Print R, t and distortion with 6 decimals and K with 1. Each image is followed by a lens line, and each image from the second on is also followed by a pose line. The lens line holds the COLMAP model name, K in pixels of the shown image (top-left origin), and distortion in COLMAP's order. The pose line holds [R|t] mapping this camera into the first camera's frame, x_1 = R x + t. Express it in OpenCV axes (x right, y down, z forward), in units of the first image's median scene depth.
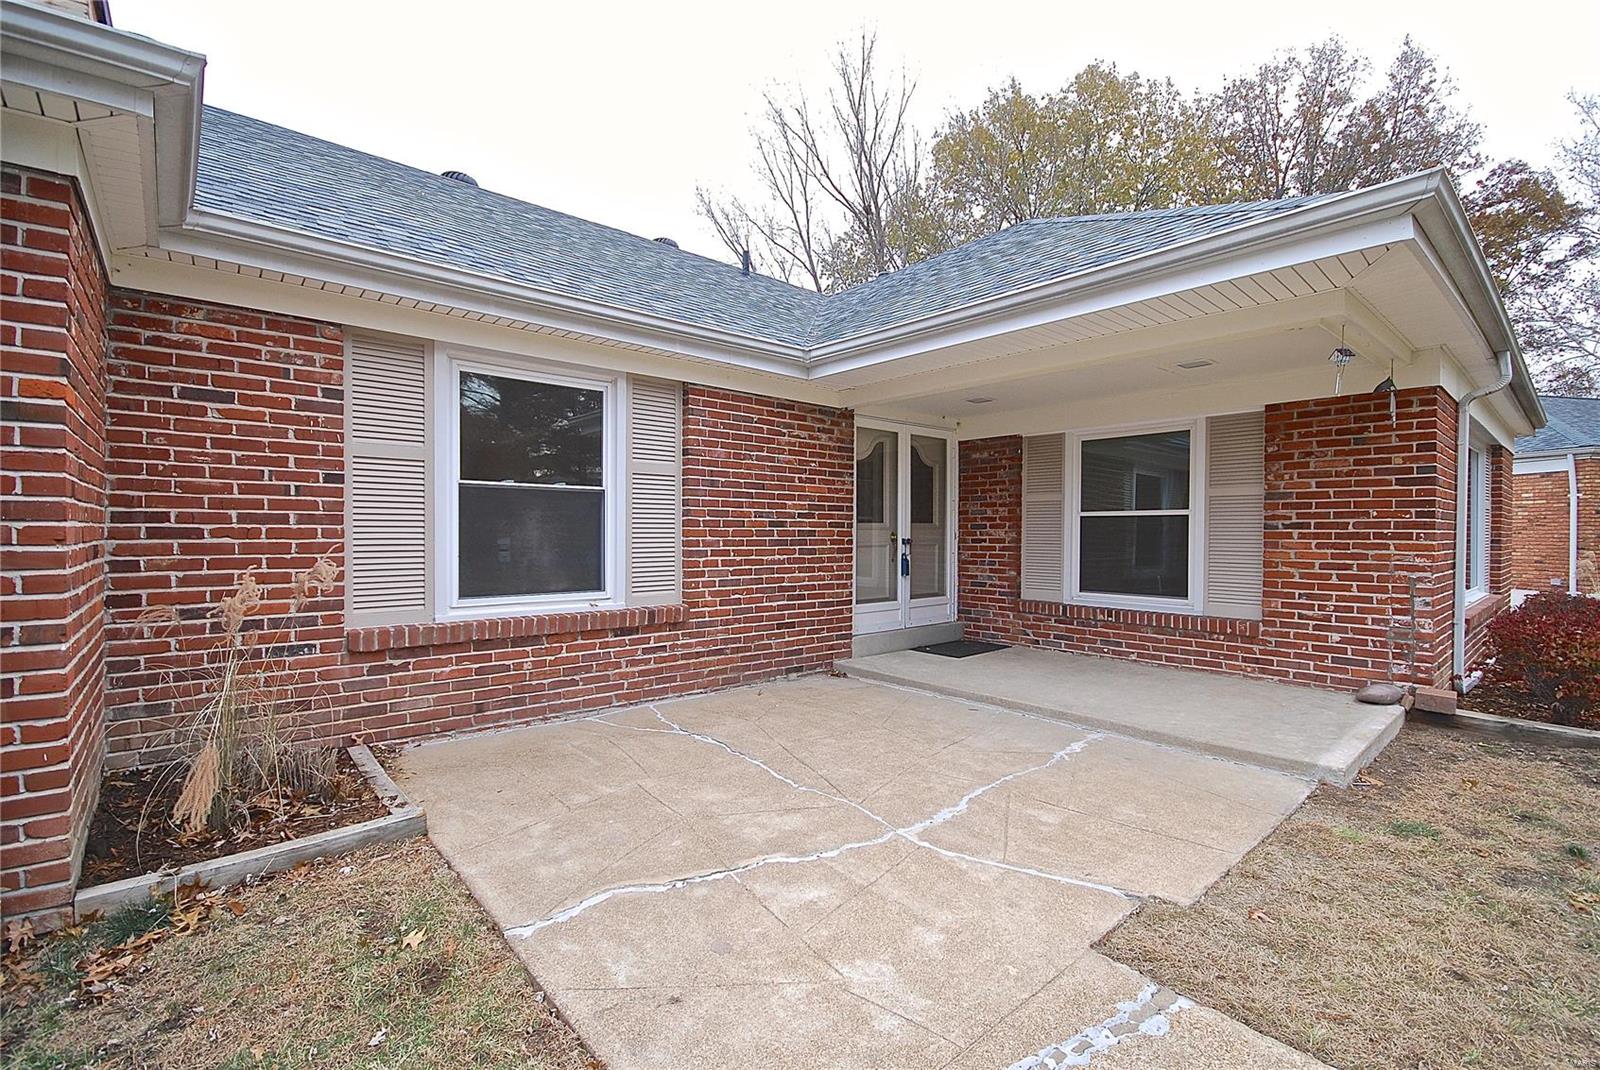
lens RADIAL K [[695.7, 0, 803.4], [0, 695.7, 540.6], [0, 0, 1]] dist [0.001260, 0.000235]
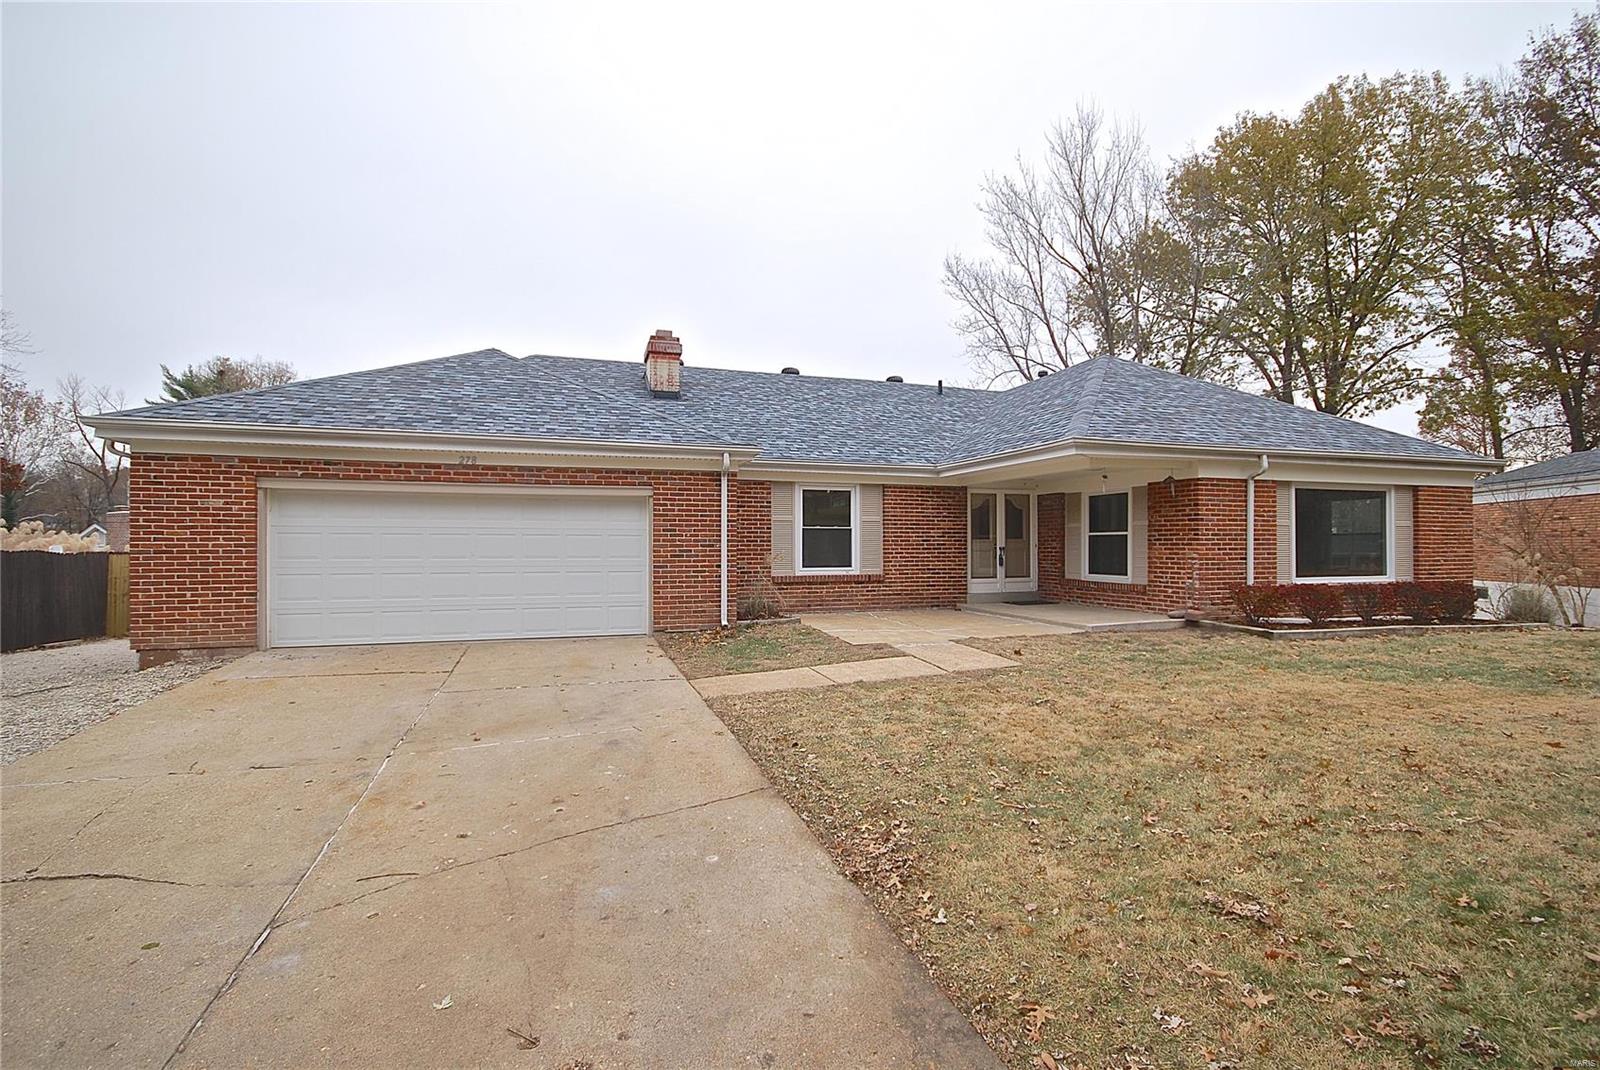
lens RADIAL K [[624.7, 0, 800.0], [0, 624.7, 535.0], [0, 0, 1]] dist [-0.000216, -0.000027]
pose [[0.918216, -0.011600, -0.395910, 0.382165], [0.000477, 0.999603, -0.028181, 0.014802], [0.396079, 0.025688, 0.917857, -1.009509]]
